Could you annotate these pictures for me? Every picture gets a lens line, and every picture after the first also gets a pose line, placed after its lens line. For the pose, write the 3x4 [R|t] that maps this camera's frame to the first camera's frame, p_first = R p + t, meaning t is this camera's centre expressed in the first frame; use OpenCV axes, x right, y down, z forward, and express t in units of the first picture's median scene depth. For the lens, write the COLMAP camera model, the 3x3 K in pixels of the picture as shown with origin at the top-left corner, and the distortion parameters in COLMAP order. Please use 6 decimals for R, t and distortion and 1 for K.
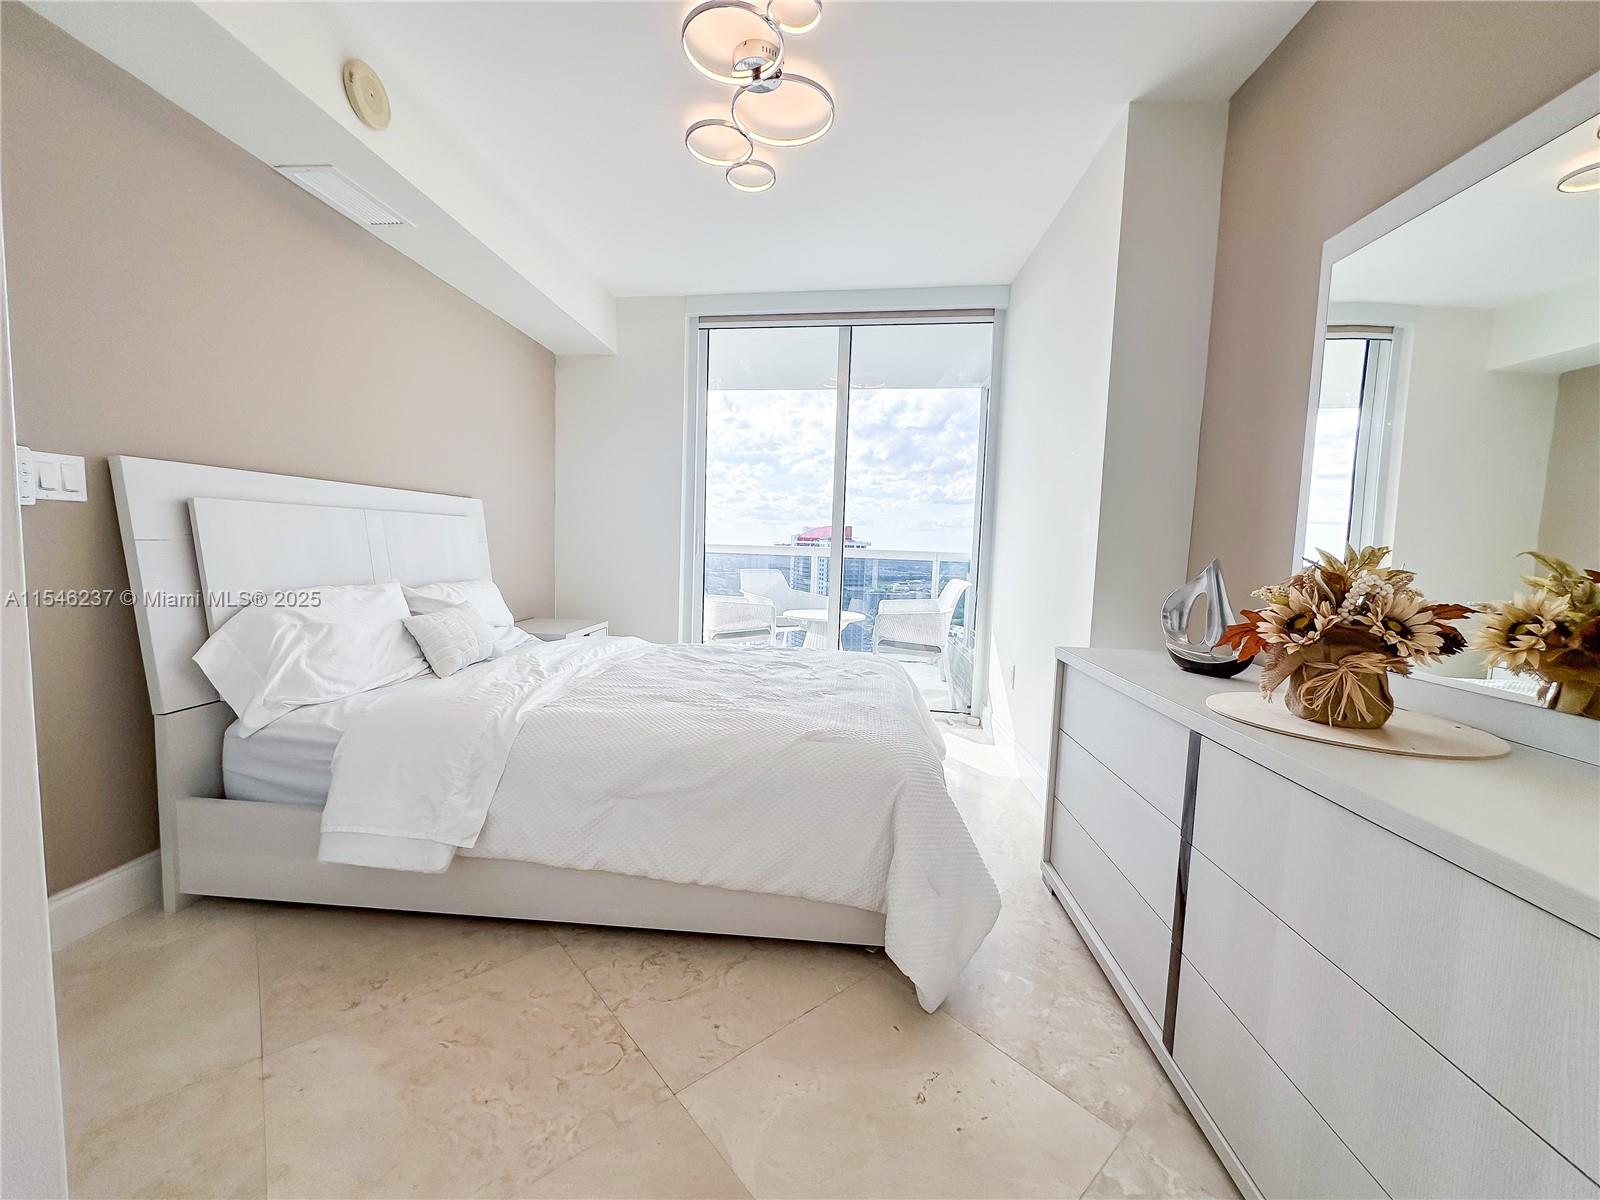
lens RADIAL K [[643.5, 0, 800.0], [0, 643.5, 600.0], [0, 0, 1]] dist [-0.000449, 0.000171]
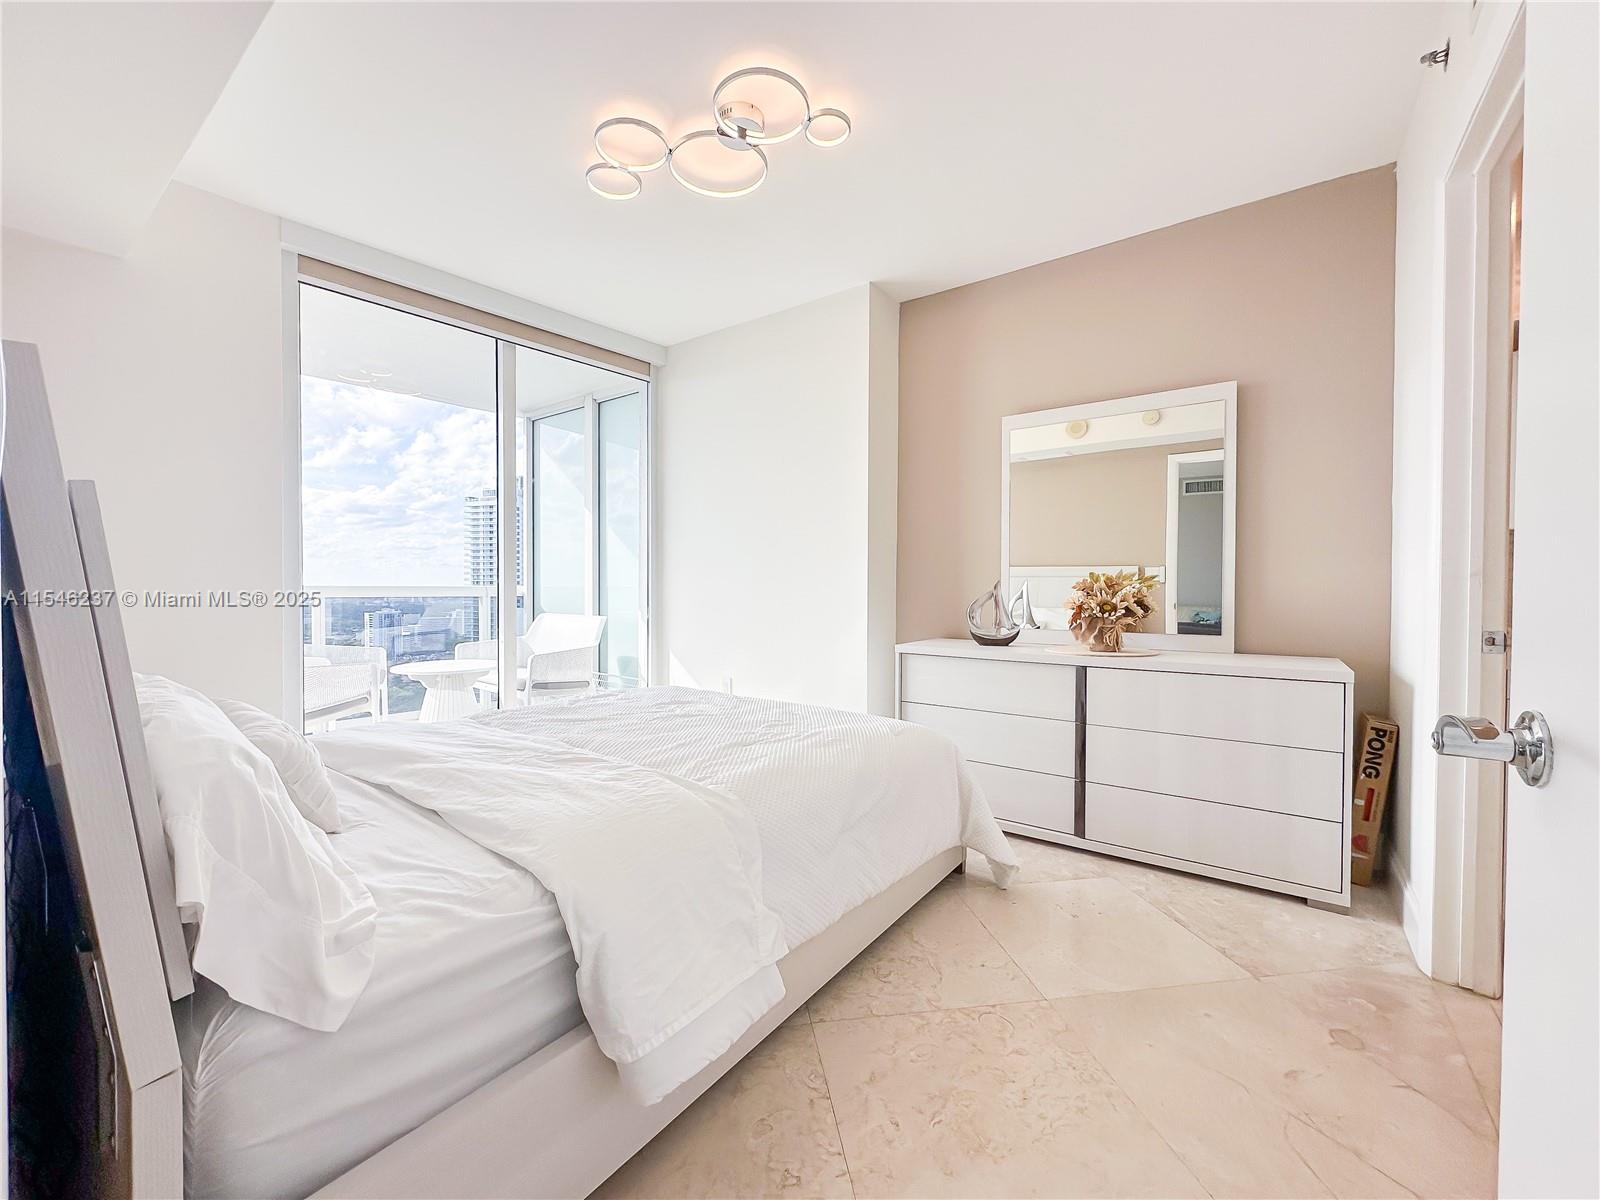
lens RADIAL K [[641.0, 0, 800.0], [0, 641.0, 600.0], [0, 0, 1]] dist [0.000661, 0.000075]
pose [[0.528843, -0.051597, 0.847150, -0.989568], [0.091565, 0.995793, 0.003490, -0.056838], [-0.843766, 0.075724, 0.531342, 0.436511]]
